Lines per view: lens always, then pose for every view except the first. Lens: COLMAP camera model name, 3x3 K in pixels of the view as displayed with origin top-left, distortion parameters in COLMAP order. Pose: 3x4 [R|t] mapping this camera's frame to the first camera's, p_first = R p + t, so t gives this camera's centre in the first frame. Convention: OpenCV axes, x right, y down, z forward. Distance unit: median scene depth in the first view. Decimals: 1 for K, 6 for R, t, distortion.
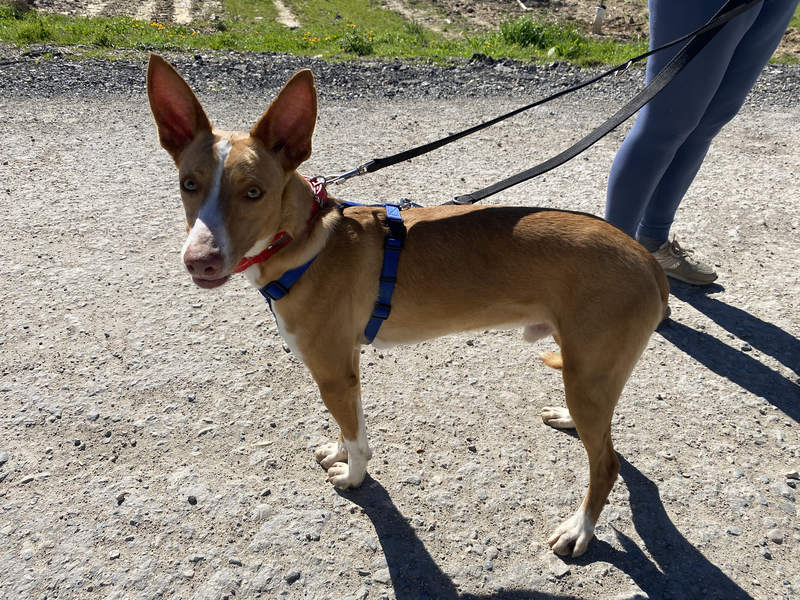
lens RADIAL K [[625.4, 0, 402.7], [0, 625.4, 302.6], [0, 0, 1]] dist [0.009056, -0.024538]
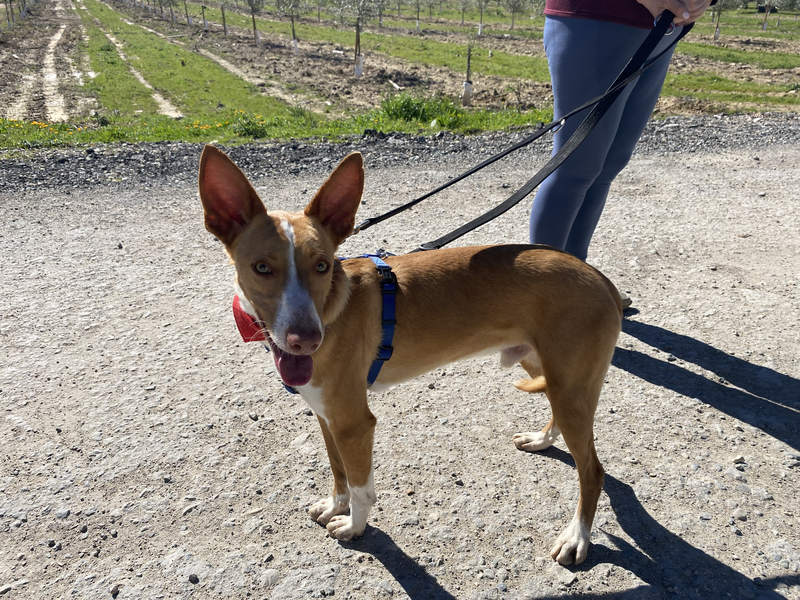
lens RADIAL K [[625.4, 0, 393.5], [0, 625.4, 302.1], [0, 0, 1]] dist [0.009056, -0.024538]
pose [[0.980233, -0.110309, 0.164244, -0.119192], [0.128733, 0.985988, -0.106093, 0.029371], [-0.150239, 0.125139, 0.980698, -0.040671]]
